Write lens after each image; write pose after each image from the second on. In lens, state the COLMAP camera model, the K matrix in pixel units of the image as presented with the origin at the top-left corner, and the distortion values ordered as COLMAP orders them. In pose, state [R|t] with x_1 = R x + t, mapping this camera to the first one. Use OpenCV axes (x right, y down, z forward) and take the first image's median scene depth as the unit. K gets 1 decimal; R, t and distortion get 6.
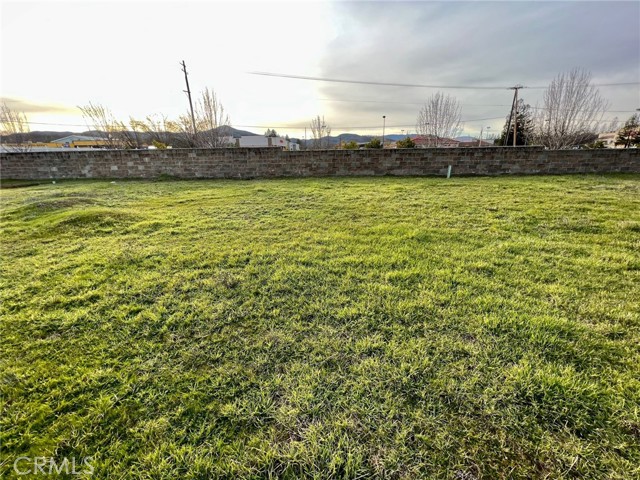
lens RADIAL K [[258.5, 0, 320.0], [0, 258.5, 240.0], [0, 0, 1]] dist [-0.001651, -0.000295]
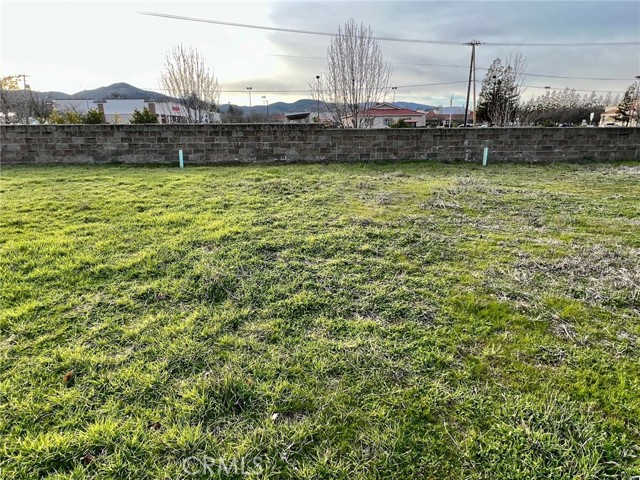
lens RADIAL K [[382.8, 0, 320.0], [0, 382.8, 240.0], [0, 0, 1]] dist [0.000261, 0.001358]
pose [[0.992633, -0.021879, 0.119168, 0.638462], [0.026437, 0.998973, -0.036803, -0.001010], [-0.118241, 0.039682, 0.992192, -0.038616]]
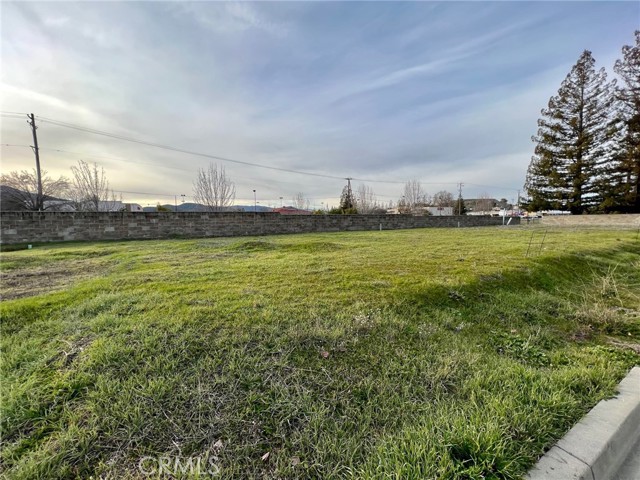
lens RADIAL K [[258.5, 0, 320.0], [0, 258.5, 240.0], [0, 0, 1]] dist [-0.001651, -0.000295]
pose [[0.842998, -0.038038, 0.536570, -0.678385], [0.171768, 0.964309, -0.201503, 0.087924], [-0.509754, 0.262032, 0.819445, -0.172443]]
